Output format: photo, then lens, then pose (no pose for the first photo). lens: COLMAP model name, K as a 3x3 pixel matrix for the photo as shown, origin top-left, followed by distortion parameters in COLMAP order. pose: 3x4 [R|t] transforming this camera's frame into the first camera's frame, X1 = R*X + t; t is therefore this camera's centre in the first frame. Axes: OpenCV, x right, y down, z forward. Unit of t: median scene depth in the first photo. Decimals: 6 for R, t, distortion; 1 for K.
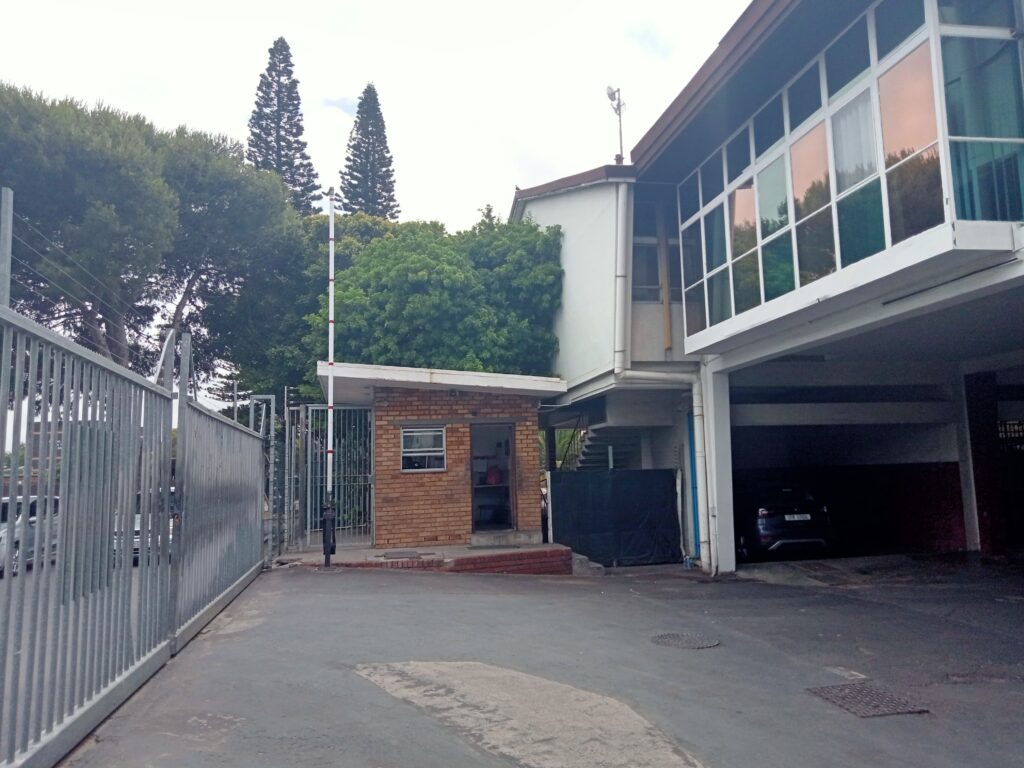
lens RADIAL K [[769.6, 0, 512.0], [0, 769.6, 384.0], [0, 0, 1]] dist [0.014830, -0.005603]
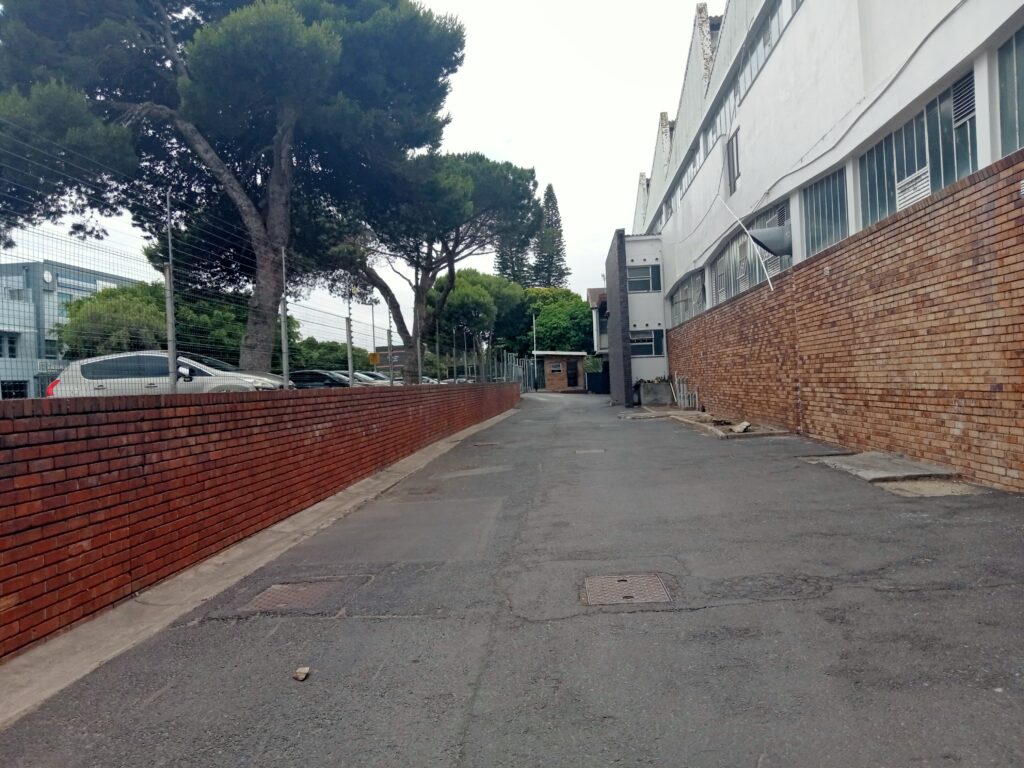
lens RADIAL K [[769.6, 0, 512.0], [0, 769.6, 384.0], [0, 0, 1]] dist [0.014830, -0.005603]
pose [[0.964216, -0.017381, -0.264547, 0.689652], [0.053458, 0.990099, 0.129794, -0.352204], [0.259672, -0.139292, 0.955598, -2.819730]]
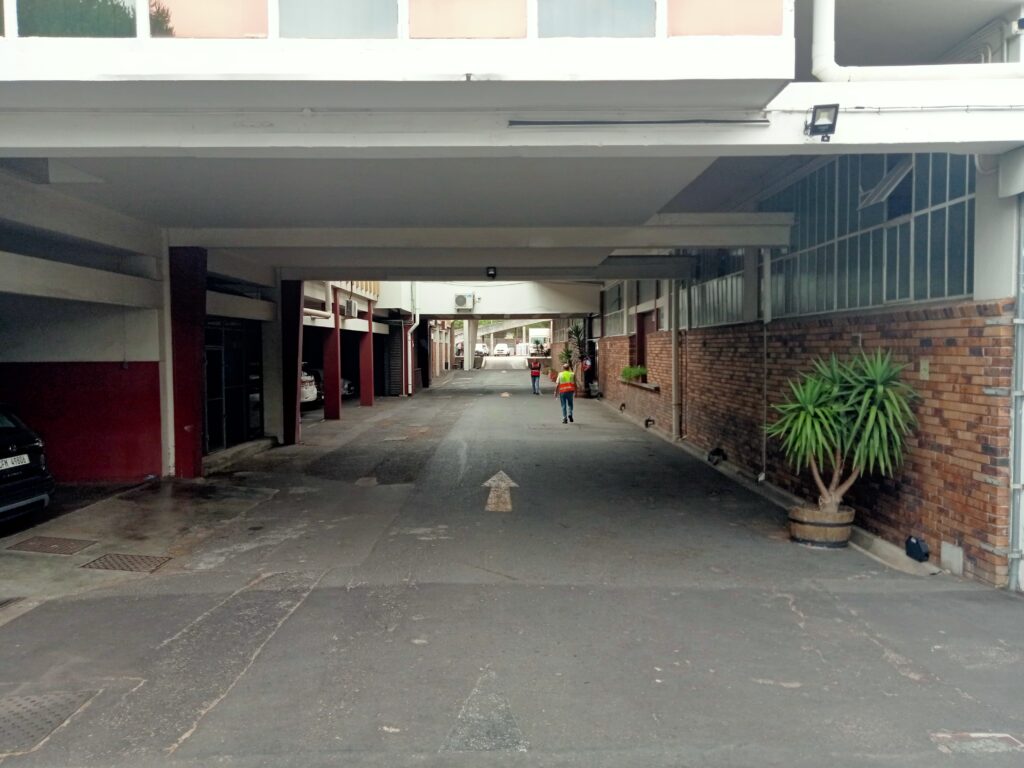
lens RADIAL K [[769.6, 0, 512.0], [0, 769.6, 384.0], [0, 0, 1]] dist [0.014830, -0.005603]
pose [[0.177531, -0.026687, 0.983753, -0.096770], [-0.121183, 0.991432, 0.048764, 0.044690], [-0.976626, -0.127871, 0.172776, 0.537774]]
